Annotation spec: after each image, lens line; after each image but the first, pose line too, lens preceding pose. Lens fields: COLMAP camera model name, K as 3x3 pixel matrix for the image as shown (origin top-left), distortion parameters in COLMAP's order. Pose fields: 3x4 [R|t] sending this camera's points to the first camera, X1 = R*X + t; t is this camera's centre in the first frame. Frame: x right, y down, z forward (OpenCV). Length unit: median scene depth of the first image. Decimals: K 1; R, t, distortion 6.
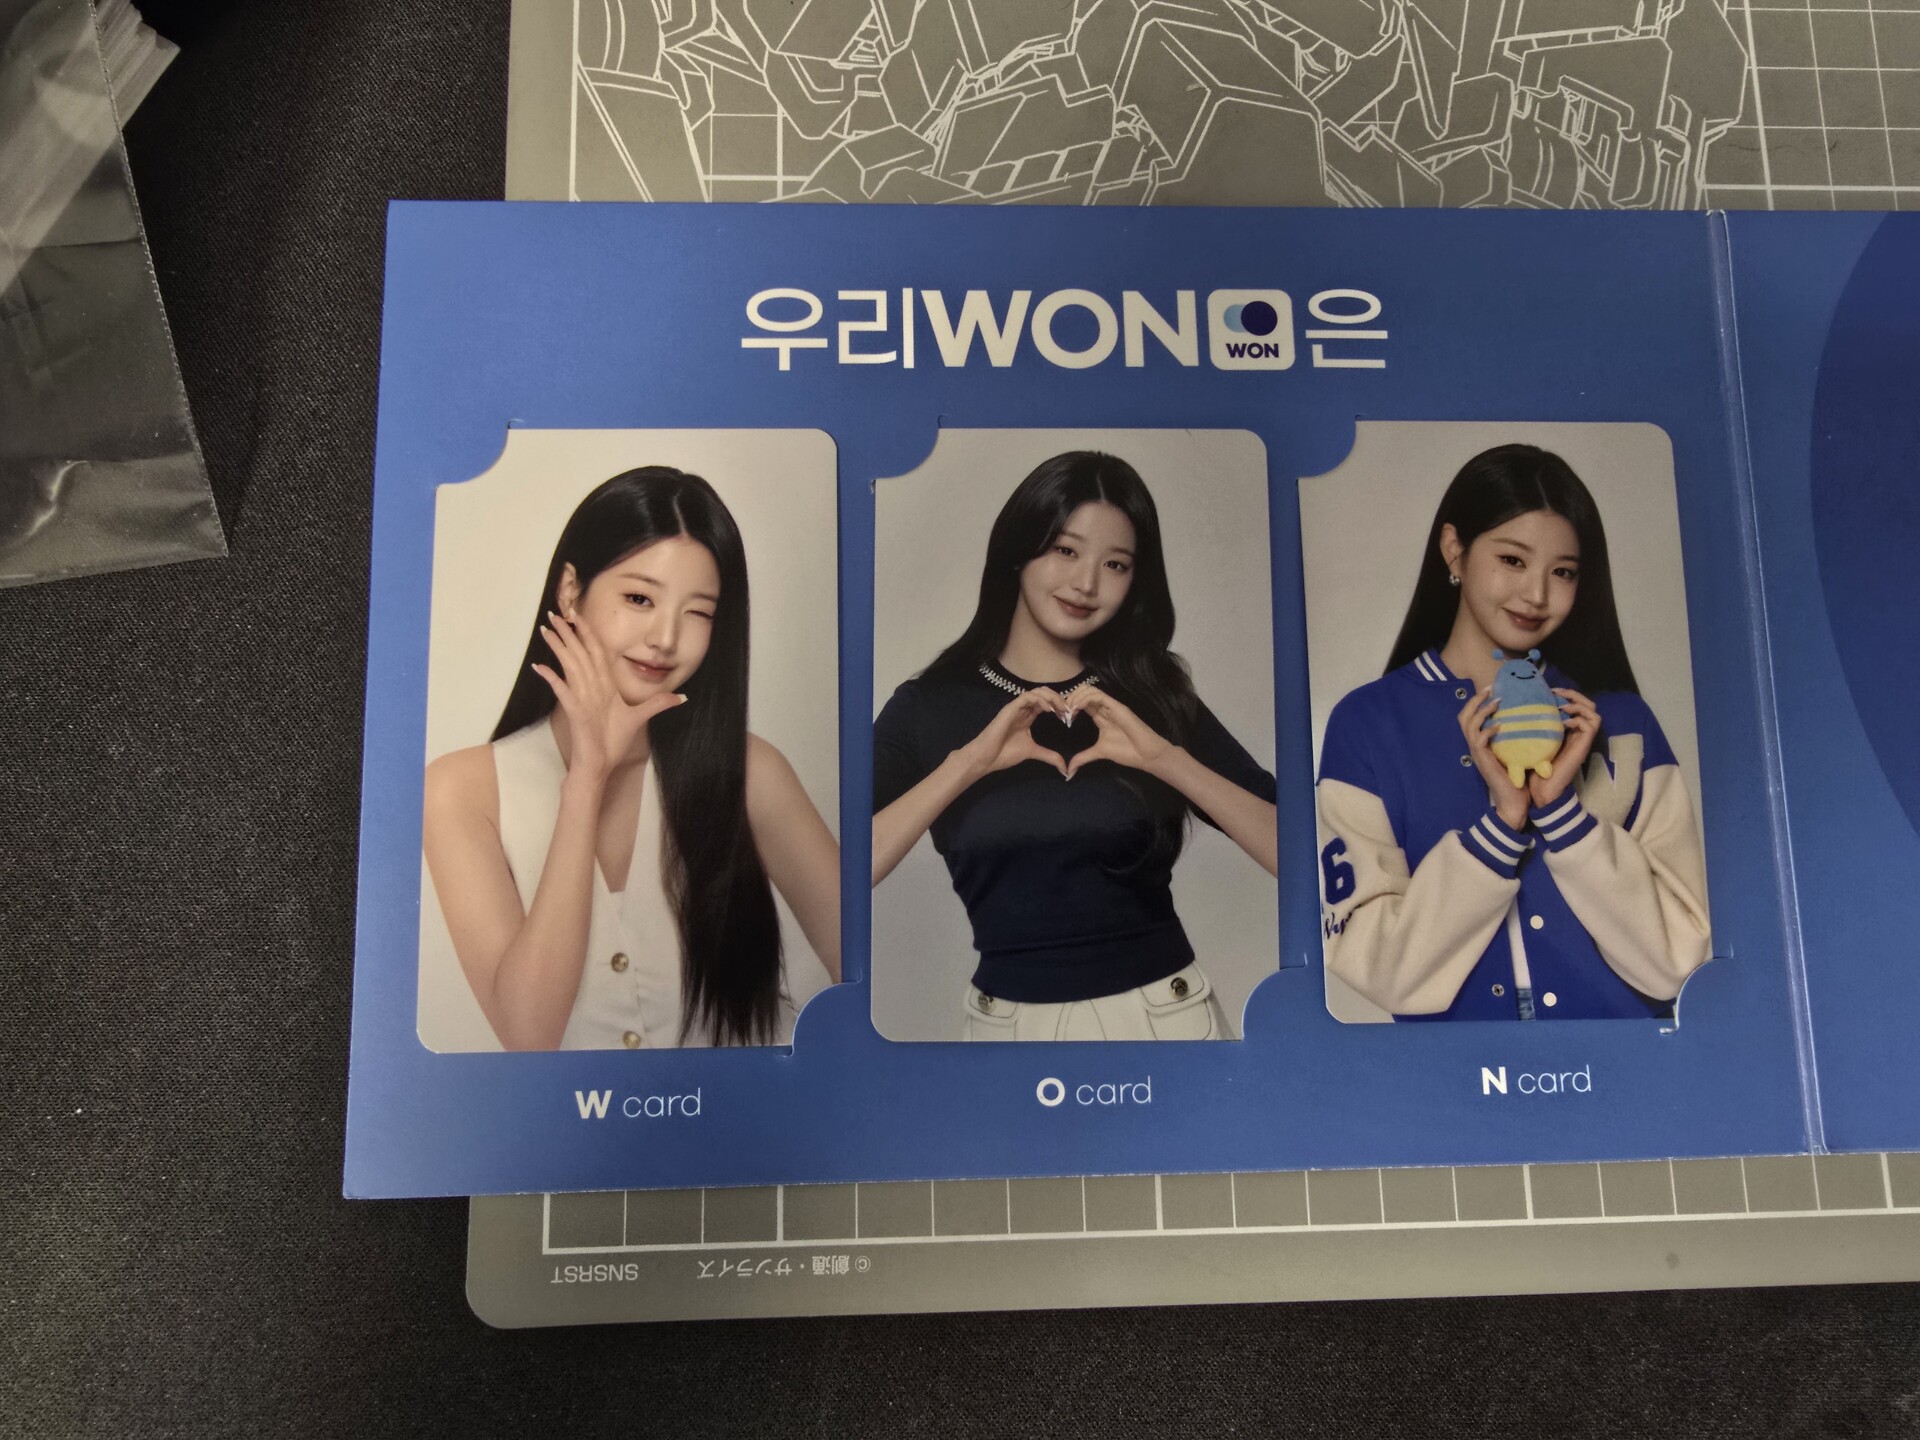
lens RADIAL K [[1314.9, 0, 953.5], [0, 1314.9, 715.1], [0, 0, 1]] dist [0.005316, -0.003647]
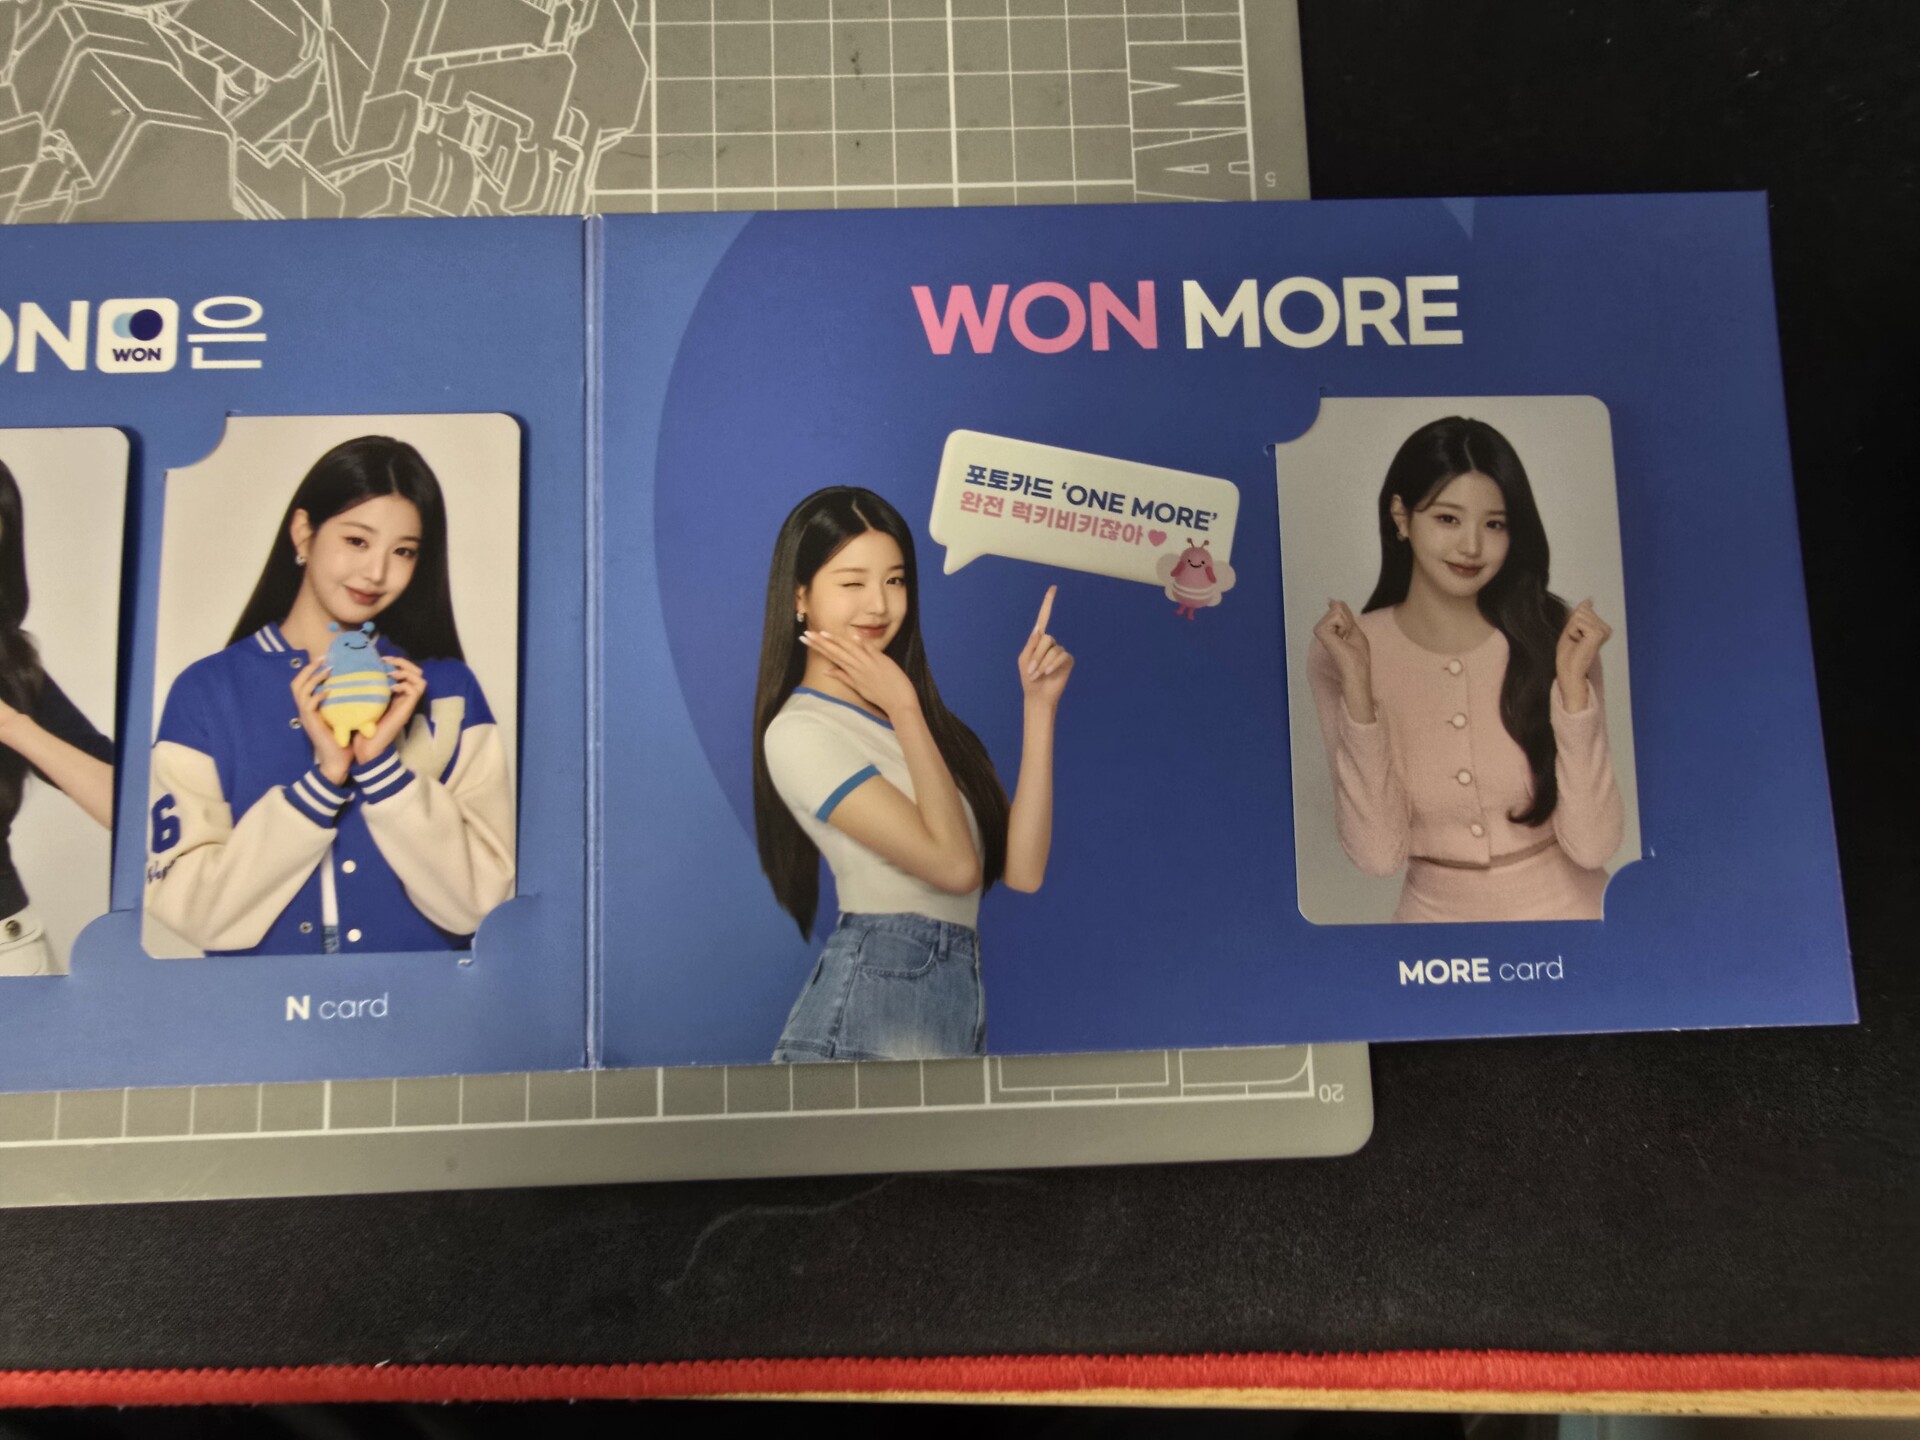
lens RADIAL K [[1197.7, 0, 952.5], [0, 1197.7, 718.4], [0, 0, 1]] dist [0.002726, 0.002471]
pose [[0.999520, -0.015775, -0.026673, 0.897663], [0.016714, 0.999235, 0.035364, 0.003686], [0.026095, -0.035792, 0.999019, 0.001381]]
